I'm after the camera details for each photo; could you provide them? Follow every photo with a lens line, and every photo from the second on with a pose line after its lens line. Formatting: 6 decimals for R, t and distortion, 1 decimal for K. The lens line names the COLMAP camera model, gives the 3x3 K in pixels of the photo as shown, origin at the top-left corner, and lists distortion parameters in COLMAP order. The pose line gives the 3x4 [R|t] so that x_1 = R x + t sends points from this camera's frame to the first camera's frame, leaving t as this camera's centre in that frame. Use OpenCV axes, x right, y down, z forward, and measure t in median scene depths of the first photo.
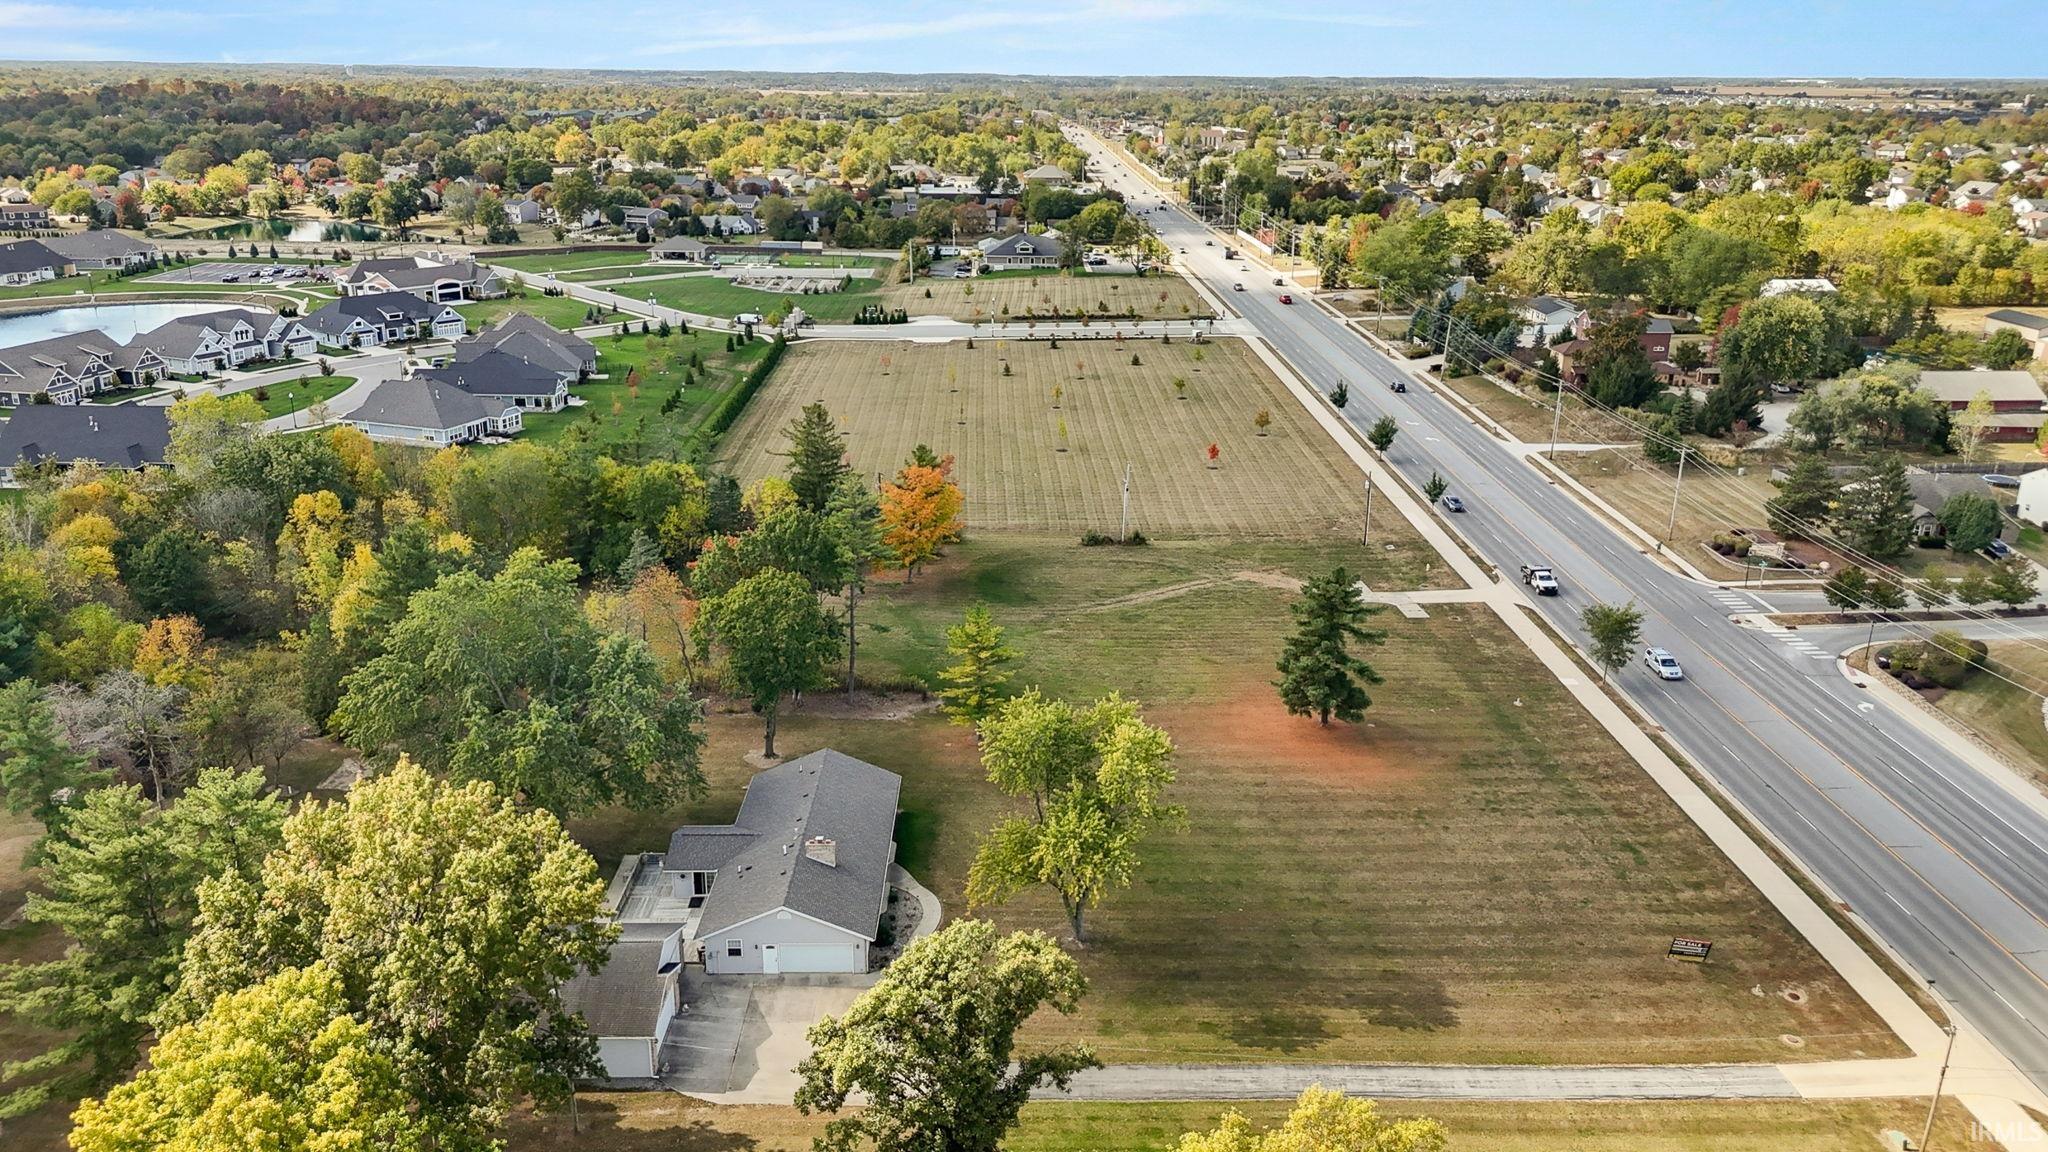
lens RADIAL K [[1488.2, 0, 1027.6], [0, 1488.2, 600.7], [0, 0, 1]] dist [0.068145, -0.062571]
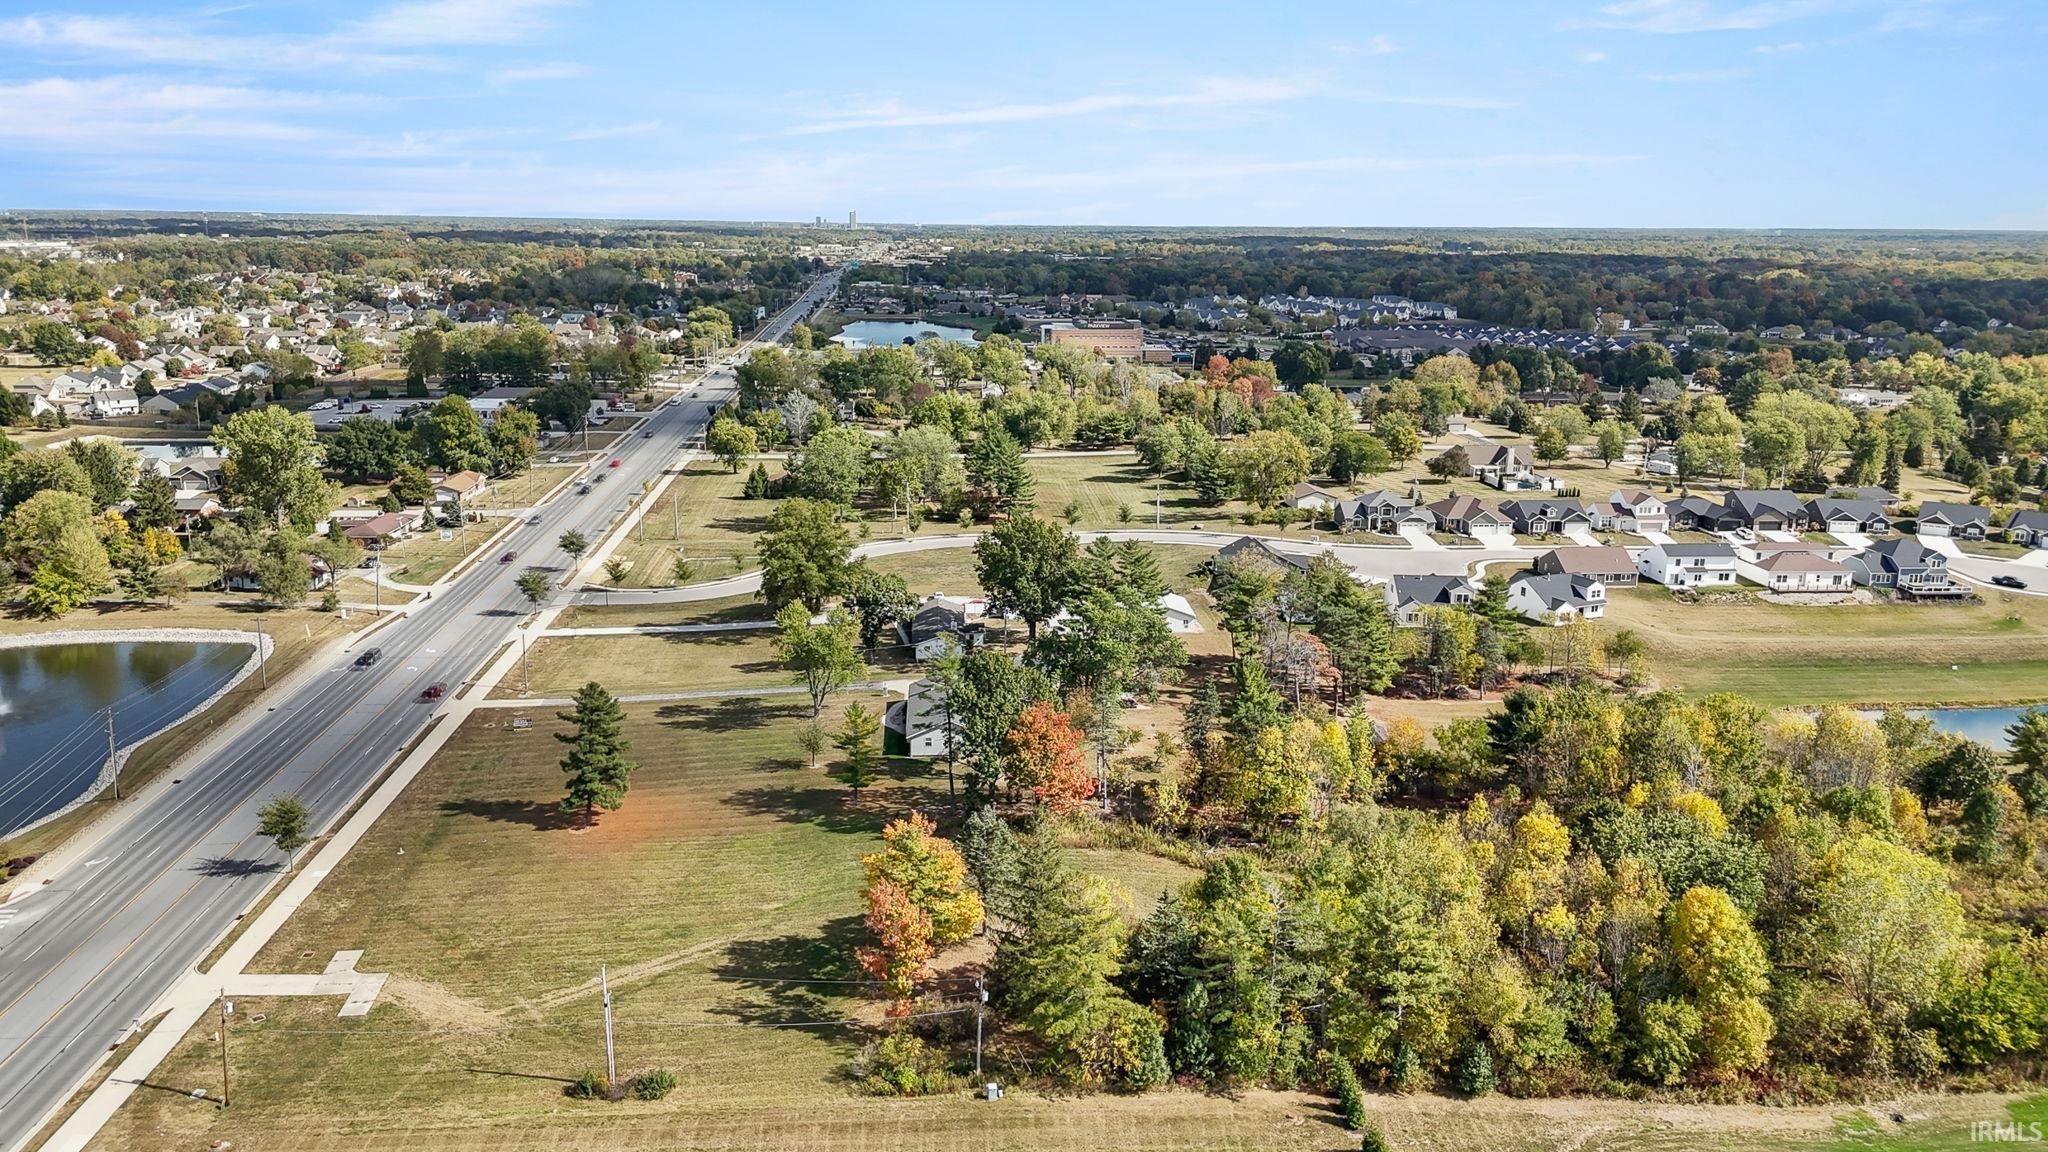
lens RADIAL K [[1496.6, 0, 1024.0], [0, 1496.6, 576.0], [0, 0, 1]] dist [0.082955, -0.097290]
pose [[-0.998711, -0.010057, -0.049758, -0.069565], [-0.035428, 0.840093, 0.541283, -0.498235], [0.036358, 0.542348, -0.839367, 1.205386]]
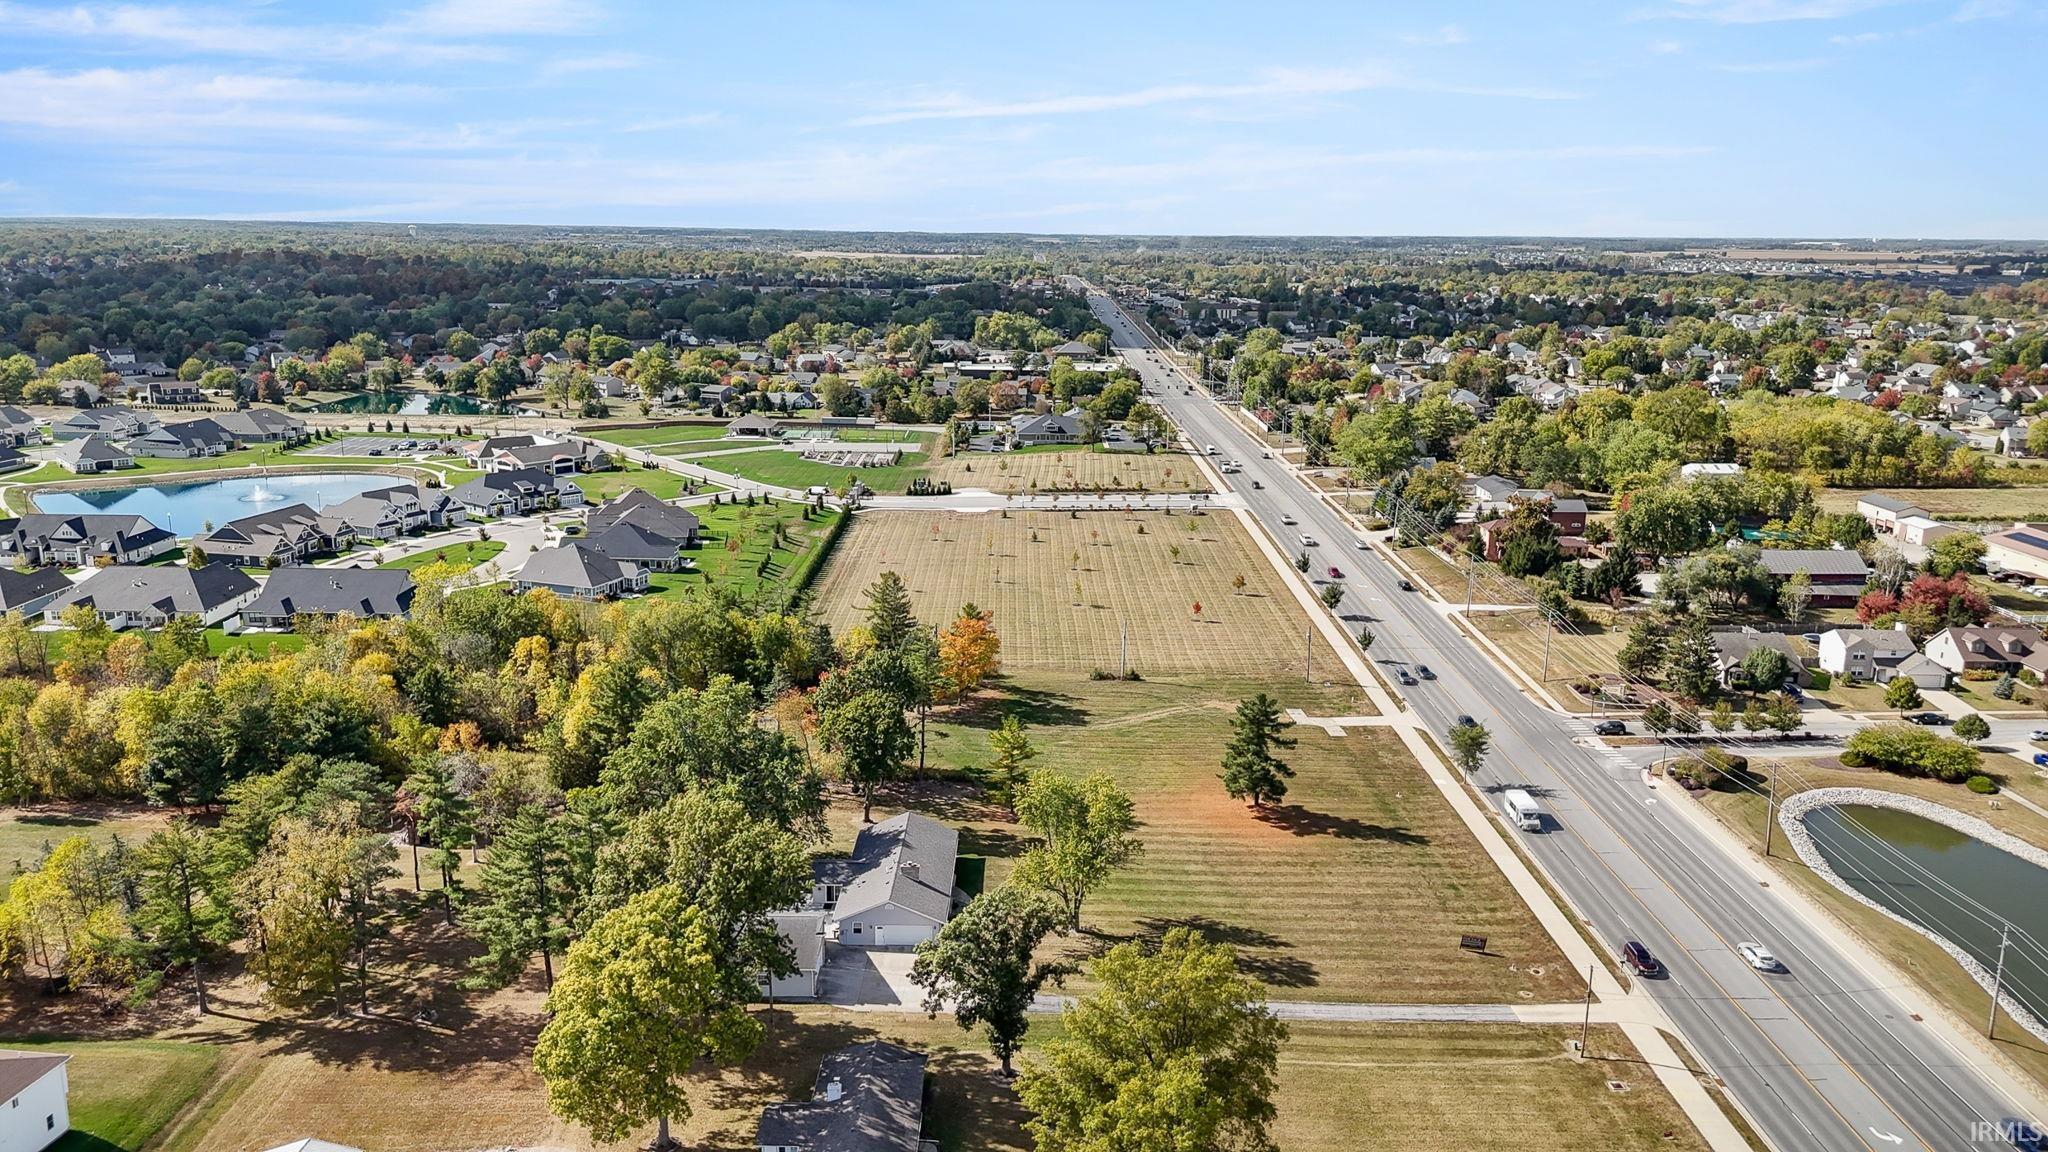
lens RADIAL K [[1496.6, 0, 1024.0], [0, 1496.6, 576.0], [0, 0, 1]] dist [0.082955, -0.097290]
pose [[0.999739, 0.007682, -0.021499, 0.005029], [-0.010038, 0.993689, -0.111720, 0.016079], [0.020505, 0.111907, 0.993507, -0.261280]]
